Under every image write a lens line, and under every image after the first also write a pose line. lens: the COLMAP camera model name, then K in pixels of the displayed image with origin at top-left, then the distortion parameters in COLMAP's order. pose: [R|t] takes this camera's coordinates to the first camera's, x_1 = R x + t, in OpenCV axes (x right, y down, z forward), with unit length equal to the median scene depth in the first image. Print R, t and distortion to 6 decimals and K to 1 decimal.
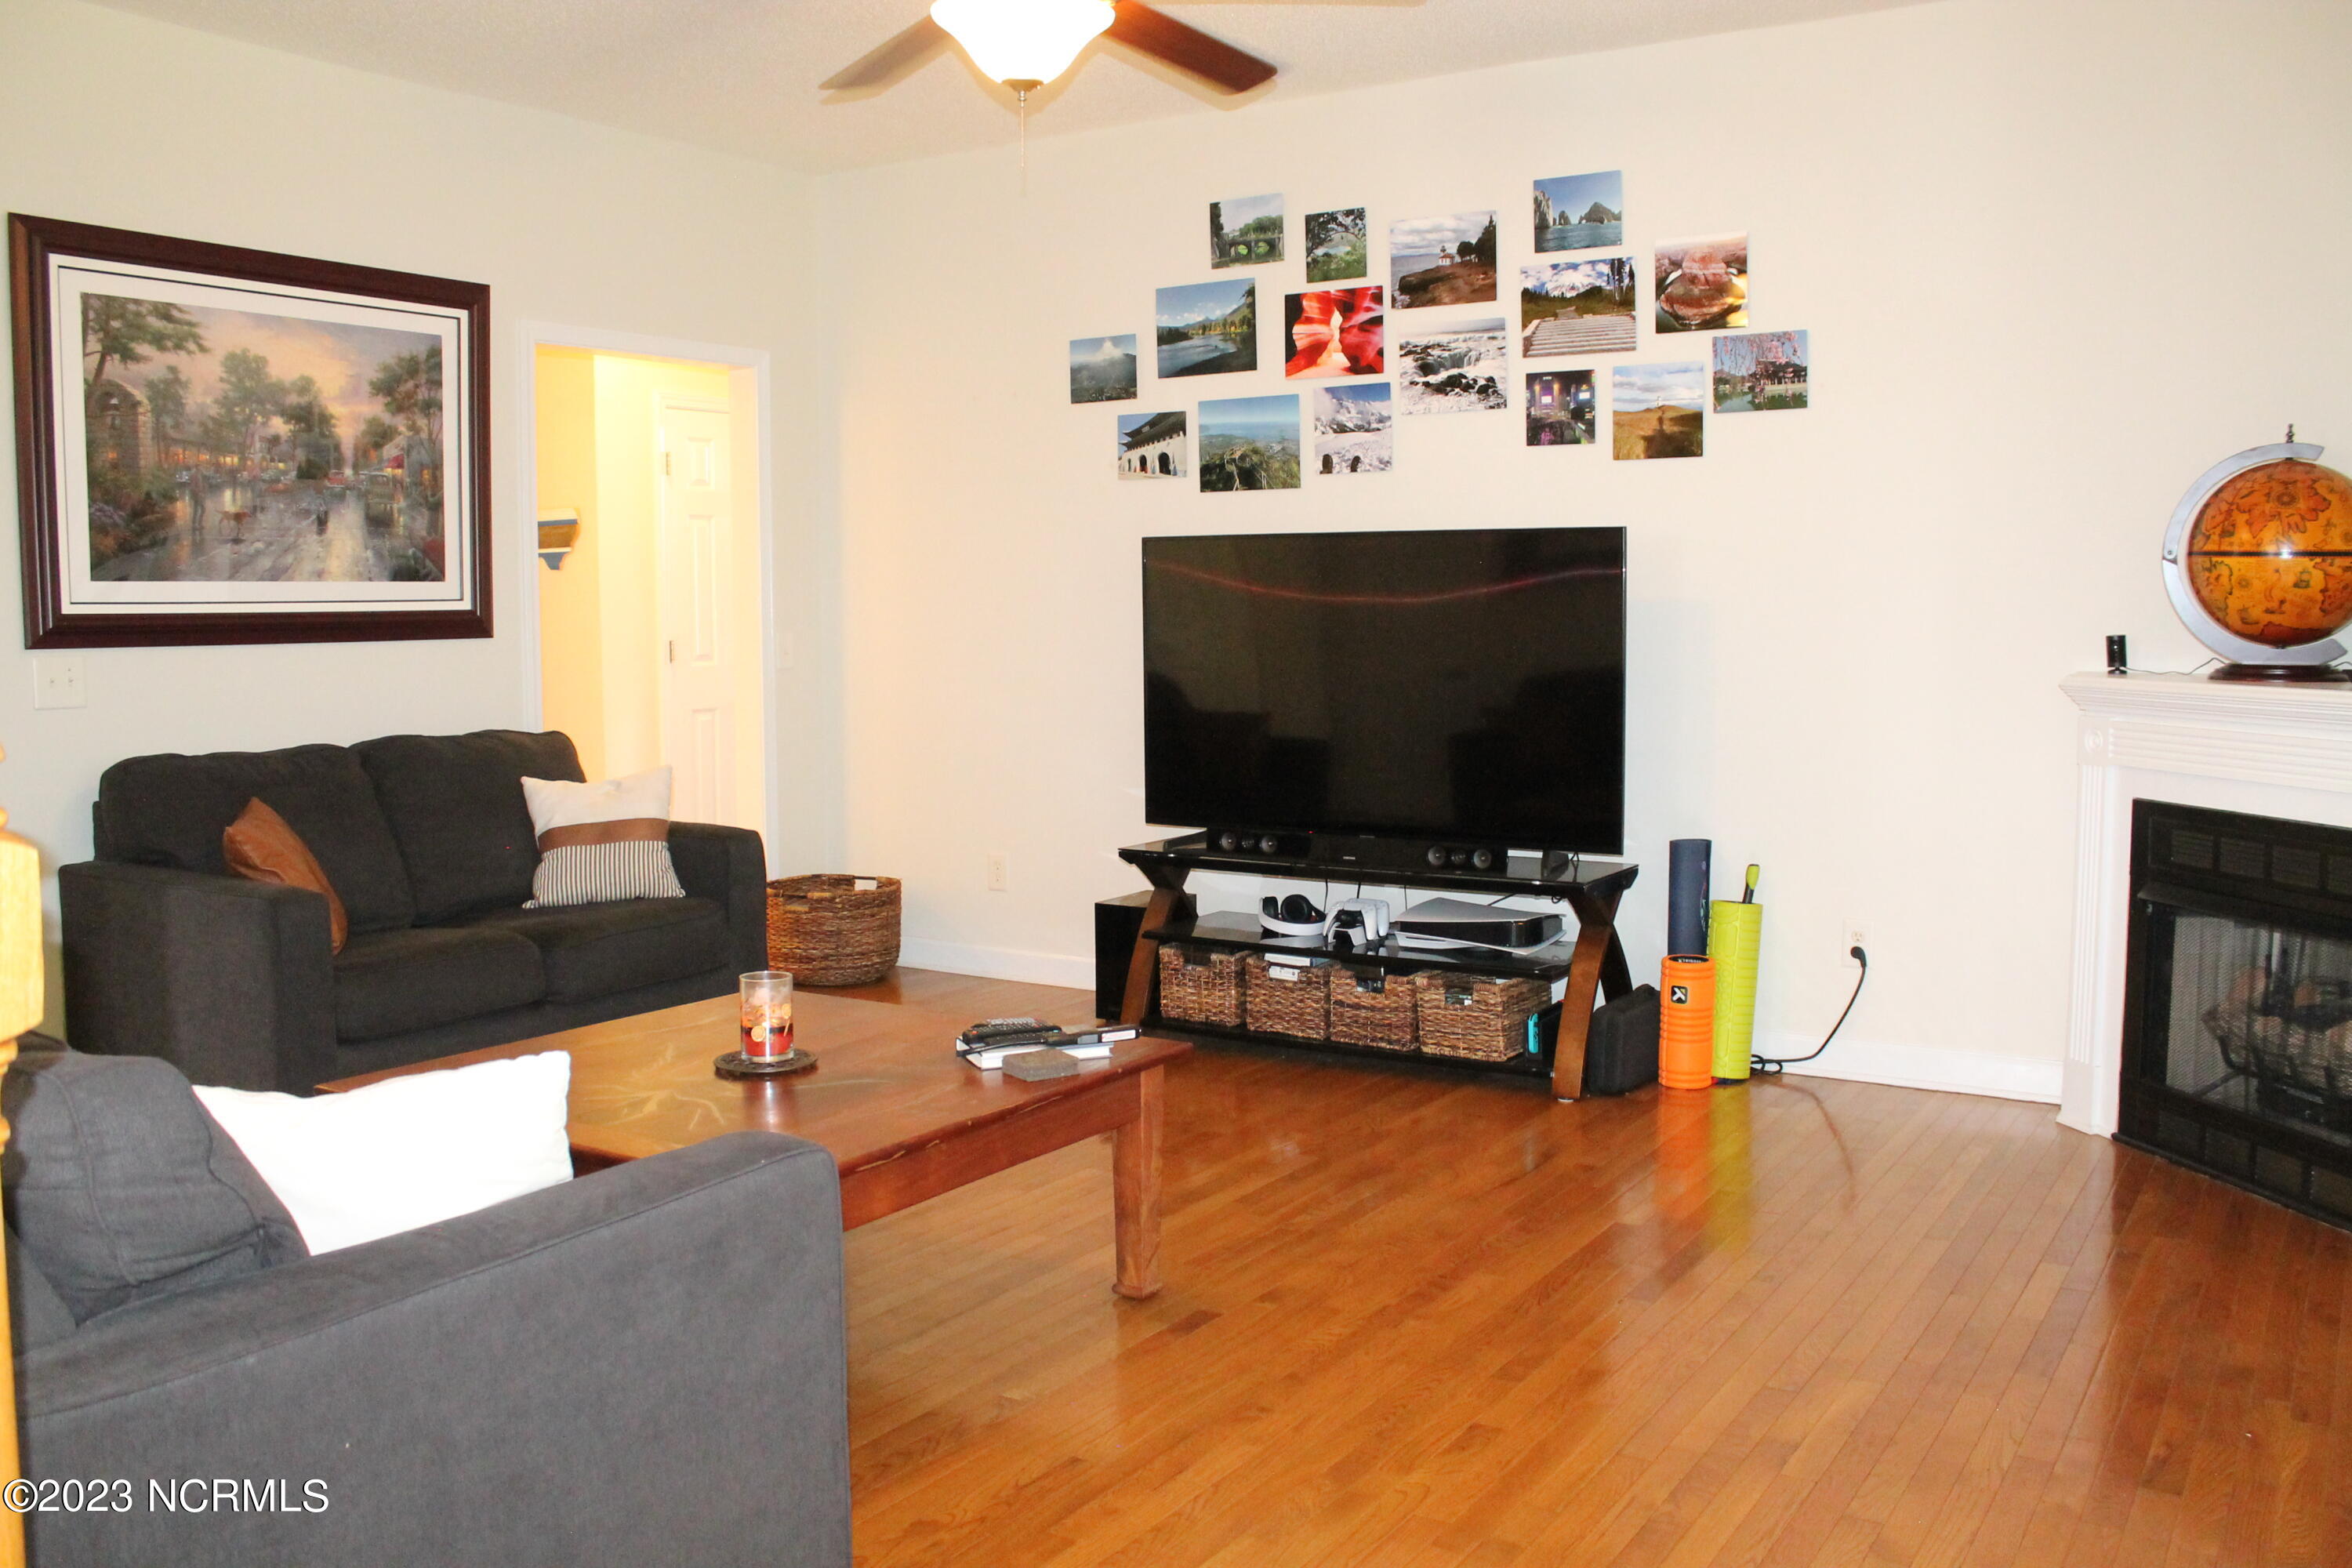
lens RADIAL K [[1979.7, 0, 1176.0], [0, 1979.7, 784.0], [0, 0, 1]] dist [-0.170737, 0.162425]
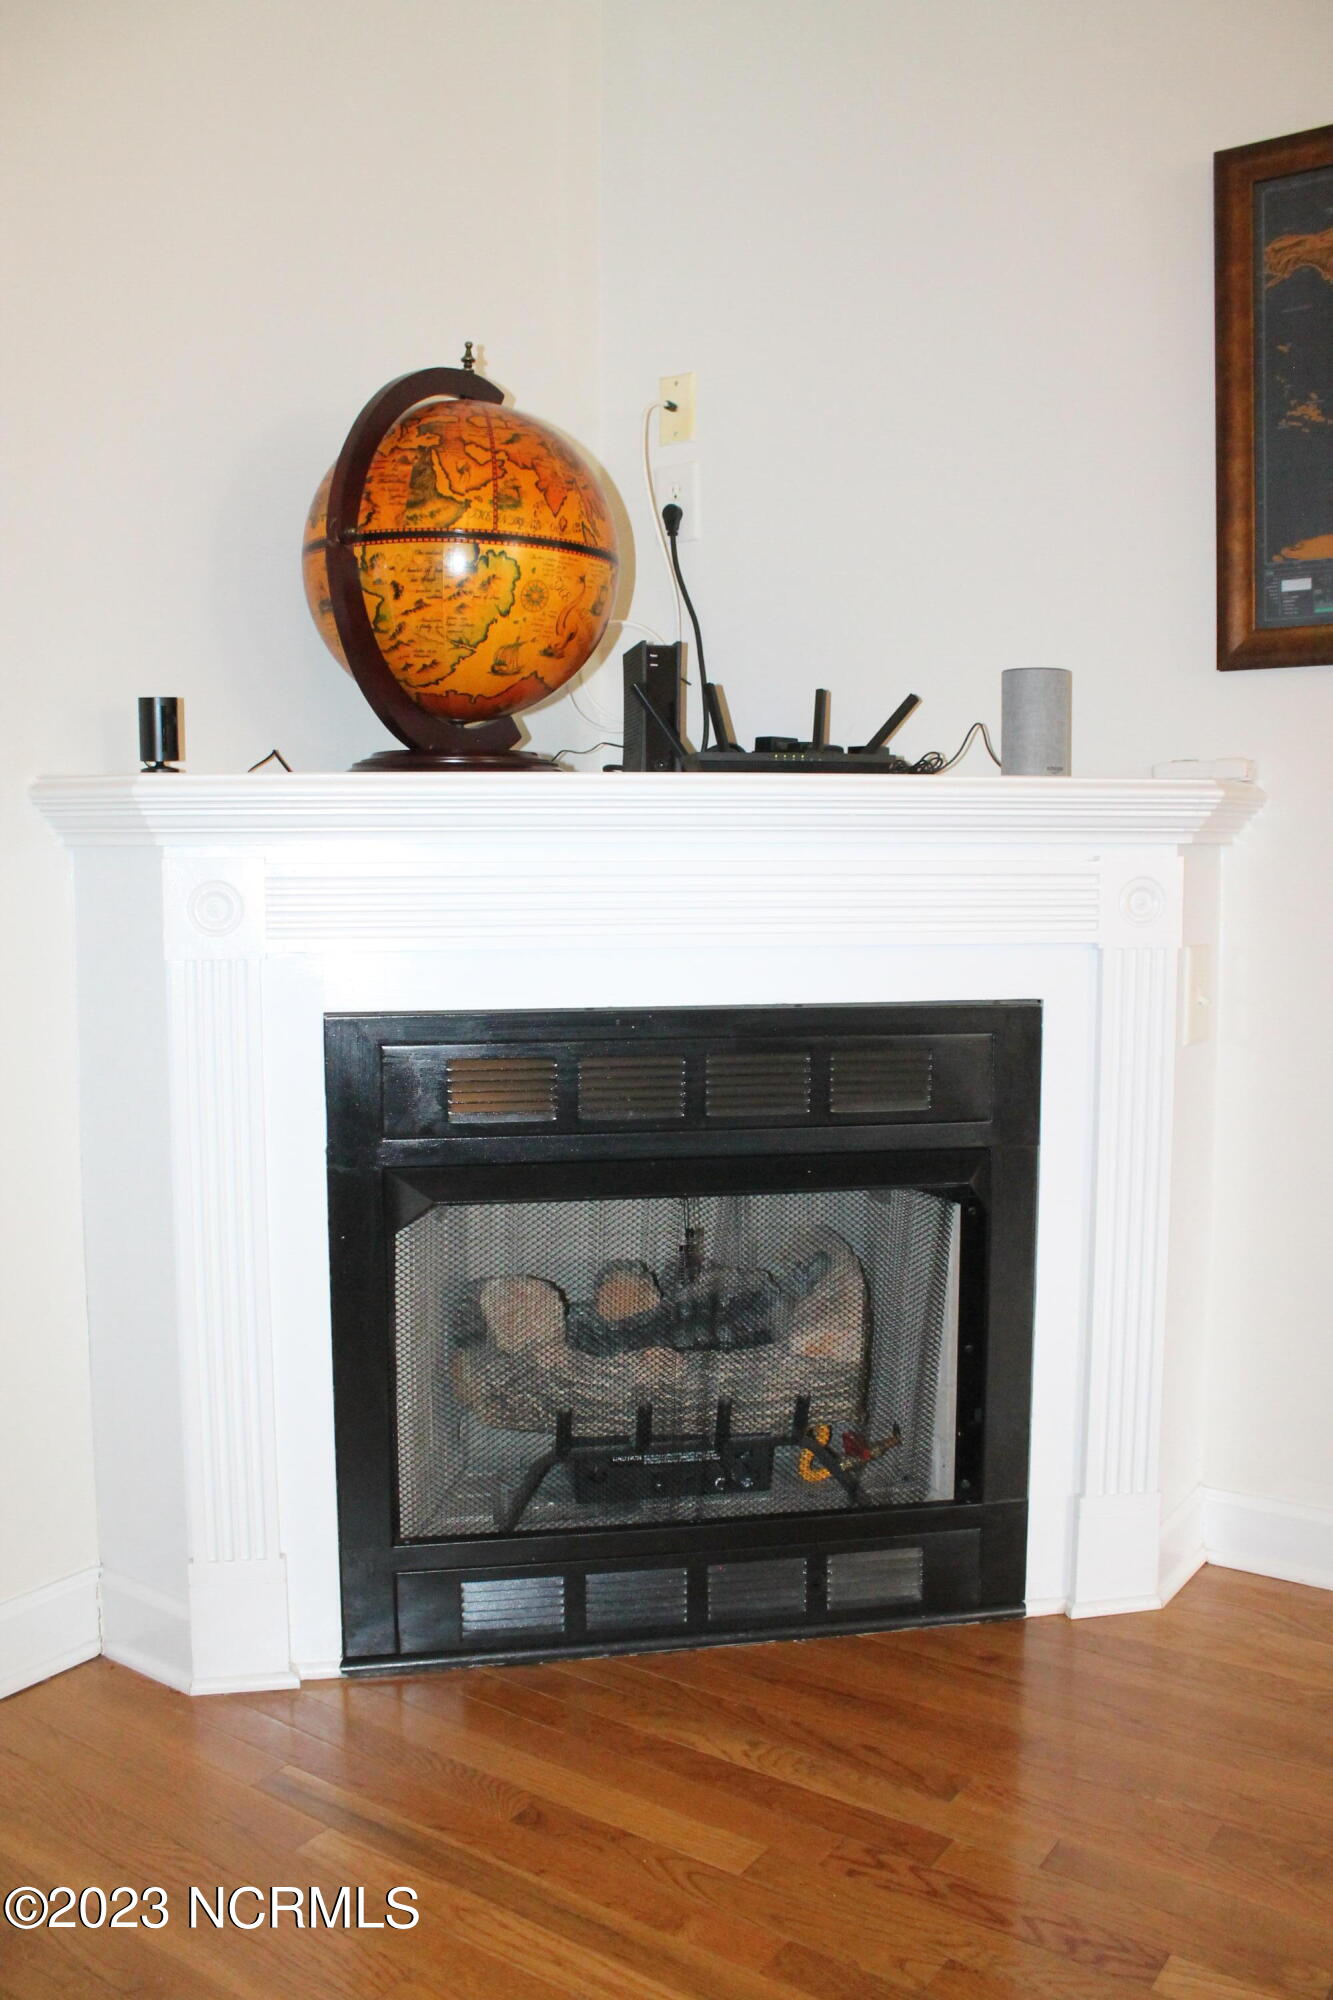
lens RADIAL K [[1683.4, 0, 666.5], [0, 1683.4, 1000.0], [0, 0, 1]] dist [-0.170737, 0.162425]
pose [[0.048257, -0.077917, 0.995791, 0.072226], [0.090097, 0.993228, 0.073350, -0.020884], [-0.994763, 0.086178, 0.054950, 0.935562]]
